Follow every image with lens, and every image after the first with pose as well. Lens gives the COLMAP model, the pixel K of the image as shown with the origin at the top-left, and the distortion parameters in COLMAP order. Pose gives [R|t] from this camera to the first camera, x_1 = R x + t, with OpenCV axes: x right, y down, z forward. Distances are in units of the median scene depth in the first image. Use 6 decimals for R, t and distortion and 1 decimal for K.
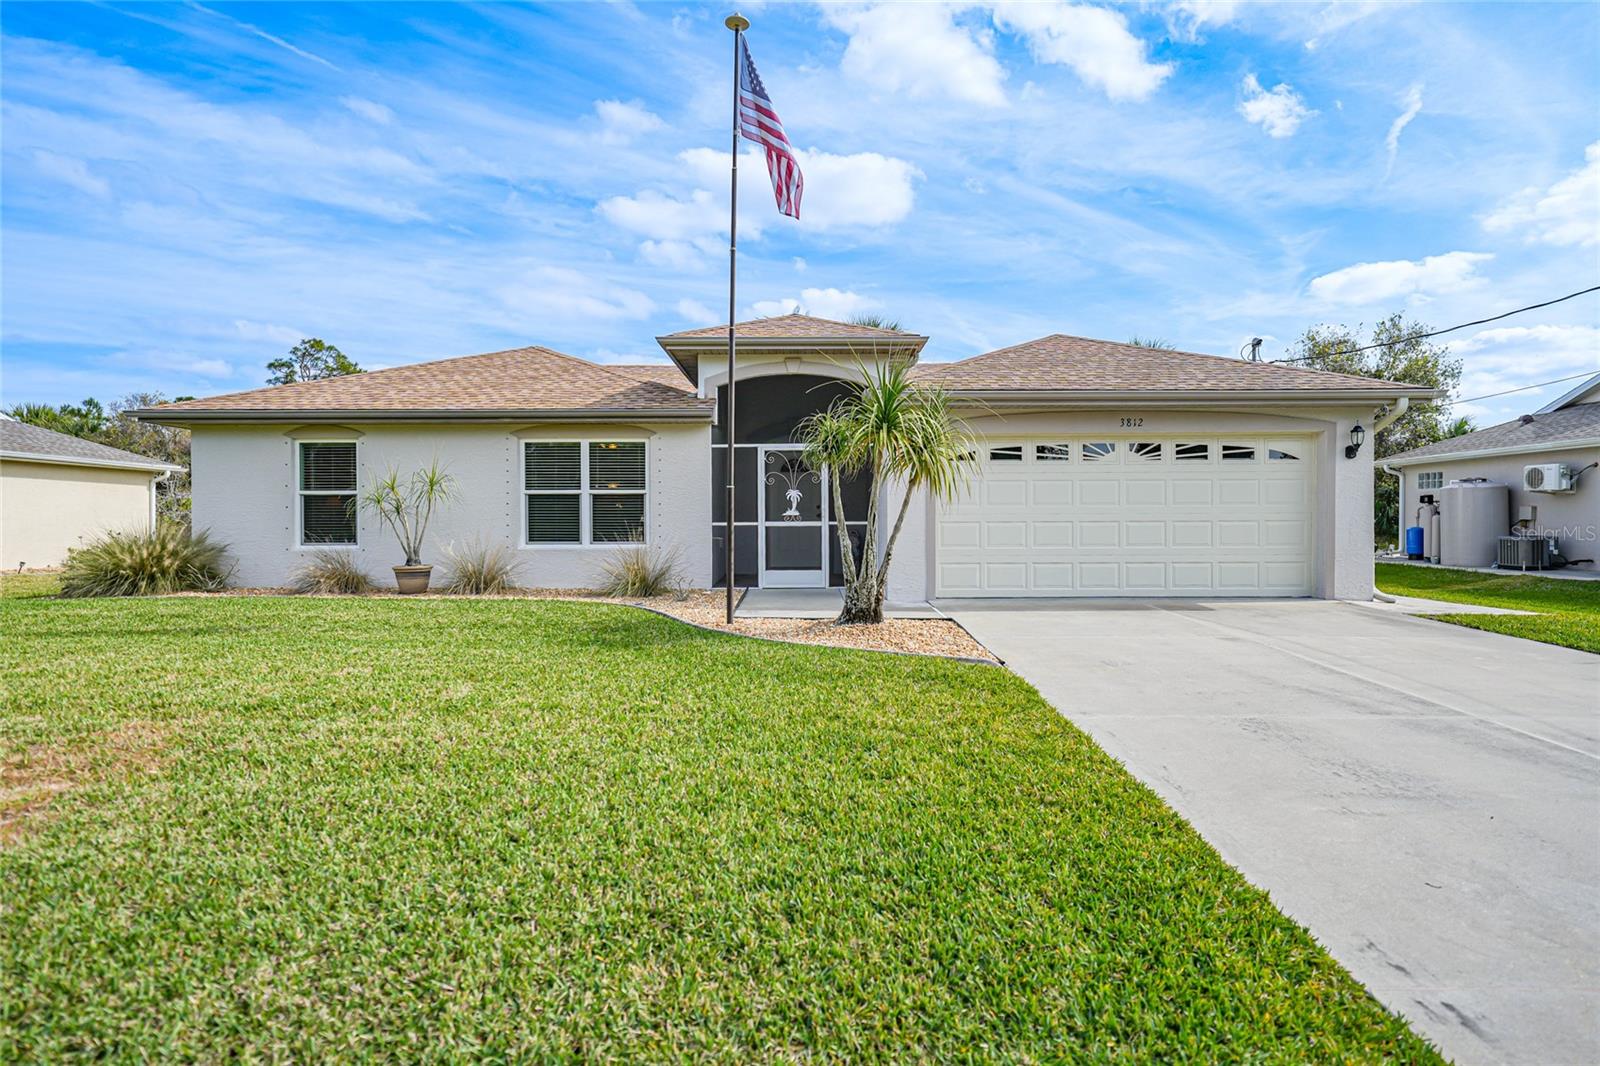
lens RADIAL K [[888.4, 0, 799.4], [0, 888.4, 530.7], [0, 0, 1]] dist [0.008674, 0.000893]
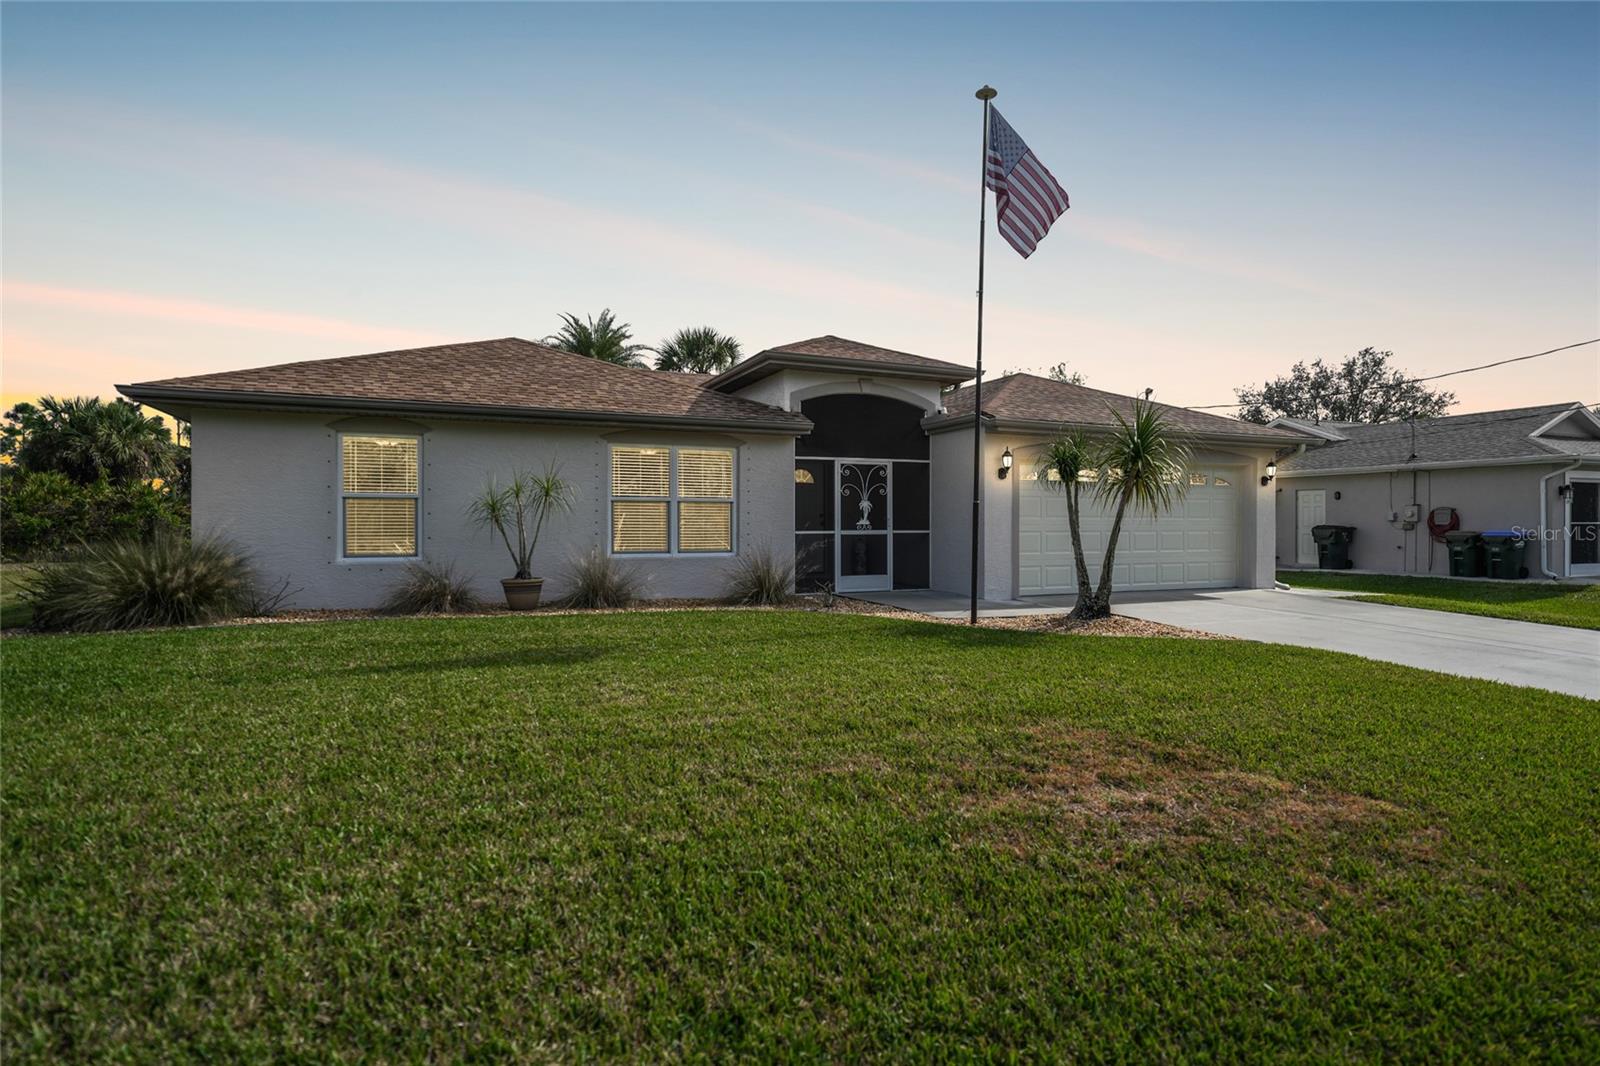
lens RADIAL K [[888.4, 0, 796.2], [0, 888.4, 534.0], [0, 0, 1]] dist [0.008674, 0.000893]
pose [[0.901632, -0.000297, 0.432503, -0.550687], [-0.001654, 0.999990, 0.004134, -0.010164], [-0.432500, -0.004443, 0.901623, 0.059356]]
